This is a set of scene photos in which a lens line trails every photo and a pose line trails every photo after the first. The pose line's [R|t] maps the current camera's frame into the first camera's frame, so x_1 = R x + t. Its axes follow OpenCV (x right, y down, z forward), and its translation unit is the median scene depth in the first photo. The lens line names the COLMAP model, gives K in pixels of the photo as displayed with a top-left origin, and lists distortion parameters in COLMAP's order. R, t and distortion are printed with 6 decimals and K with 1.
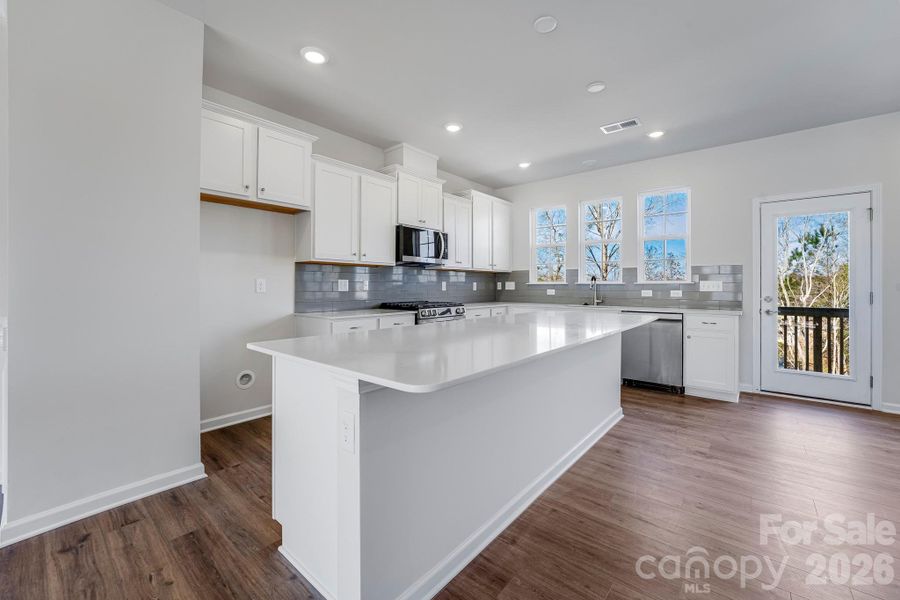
lens RADIAL K [[362.2, 0, 449.9], [0, 362.2, 283.8], [0, 0, 1]] dist [-0.015947, -0.000127]
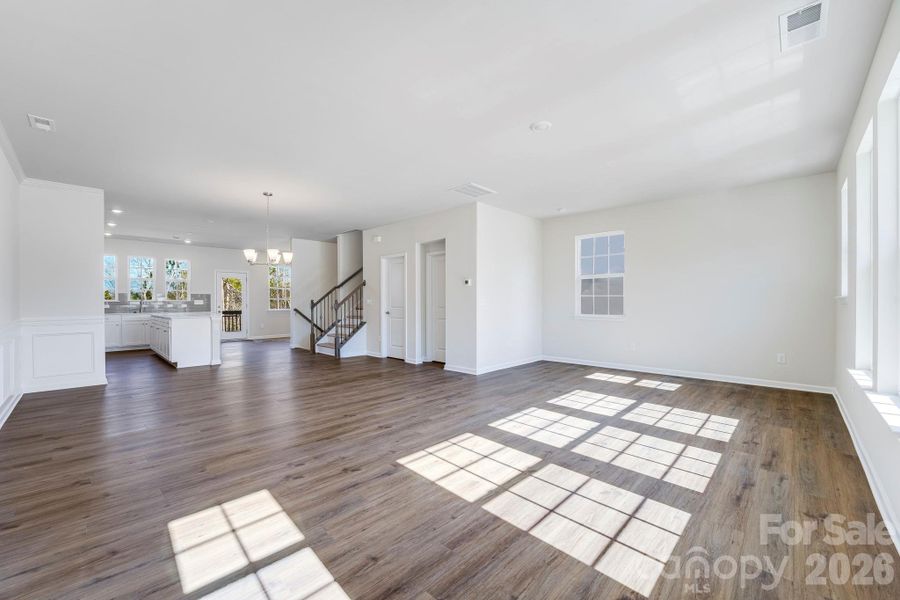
lens RADIAL K [[365.4, 0, 452.0], [0, 365.4, 298.3], [0, 0, 1]] dist [-0.012168, -0.000030]
pose [[0.116350, 0.001780, 0.993207, -1.597223], [-0.002536, 0.999996, -0.001495, -0.022480], [-0.993205, -0.002345, 0.116354, -1.037117]]
